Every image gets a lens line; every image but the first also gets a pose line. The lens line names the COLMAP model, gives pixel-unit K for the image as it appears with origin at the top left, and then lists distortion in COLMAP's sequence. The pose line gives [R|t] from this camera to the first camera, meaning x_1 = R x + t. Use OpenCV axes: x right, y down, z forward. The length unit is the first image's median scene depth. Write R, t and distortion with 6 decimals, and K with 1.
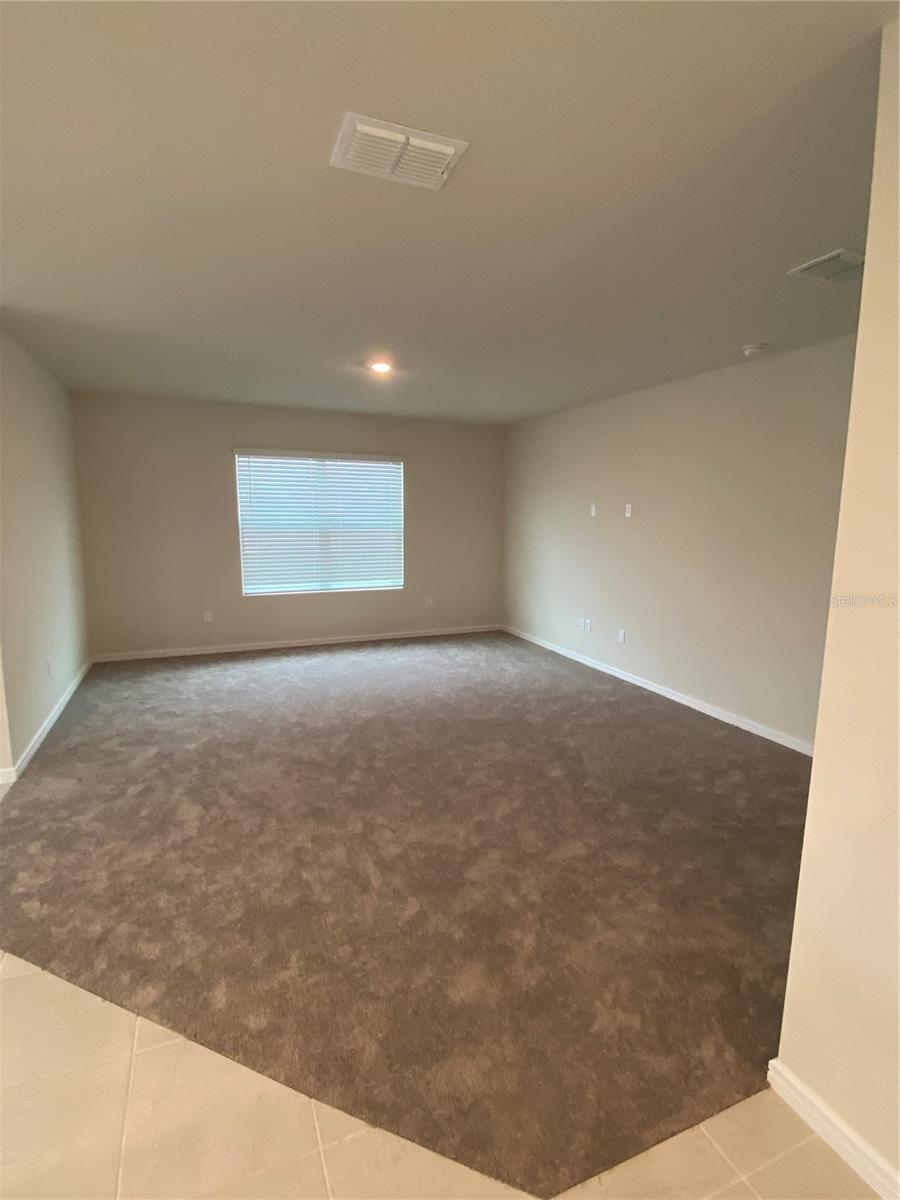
lens RADIAL K [[587.1, 0, 450.0], [0, 587.1, 600.0], [0, 0, 1]] dist [0.026112, -0.000919]
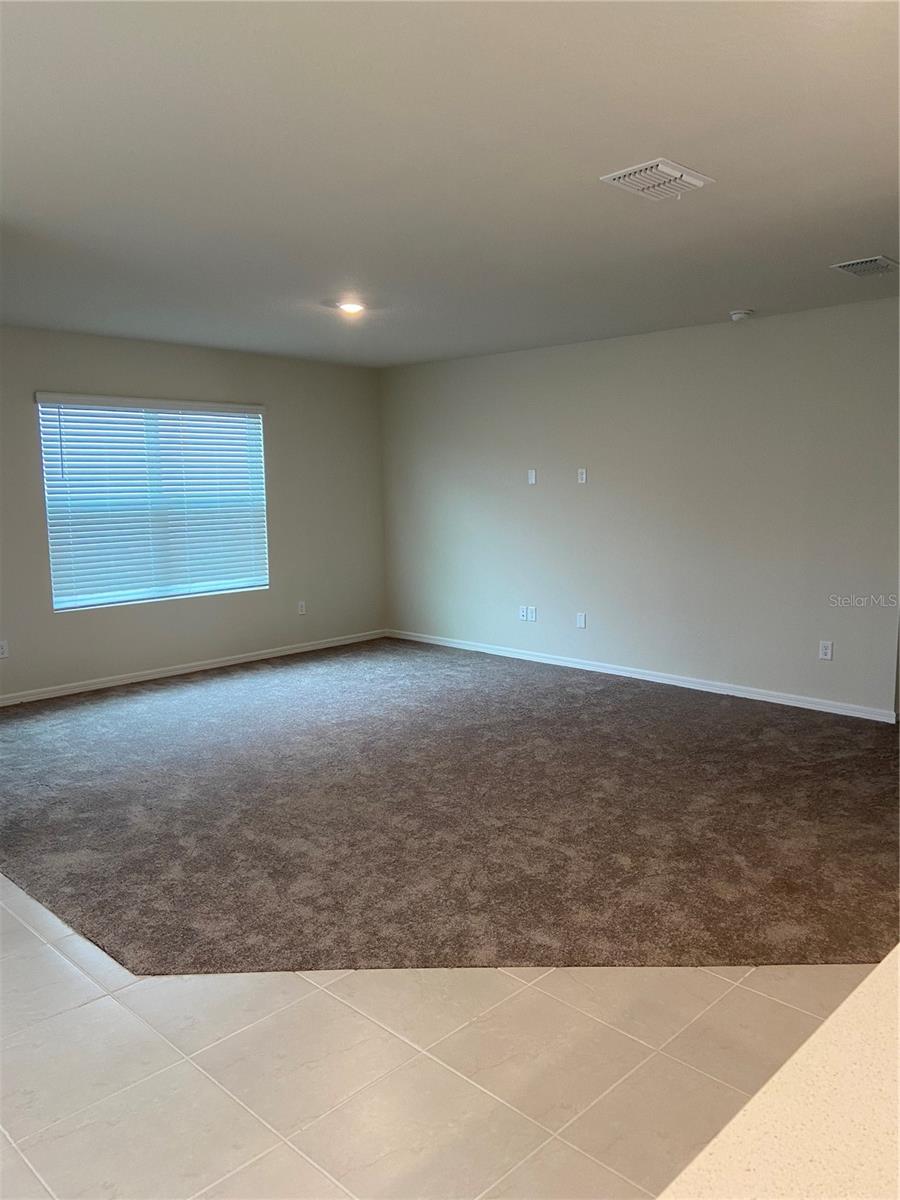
lens RADIAL K [[904.0, 0, 464.1], [0, 904.0, 594.1], [0, 0, 1]] dist [0.111808, -0.129861]
pose [[0.916579, -0.071966, 0.393323, -0.706154], [0.080377, 0.996752, -0.004931, 0.029099], [-0.391691, 0.036134, 0.919387, -0.296401]]
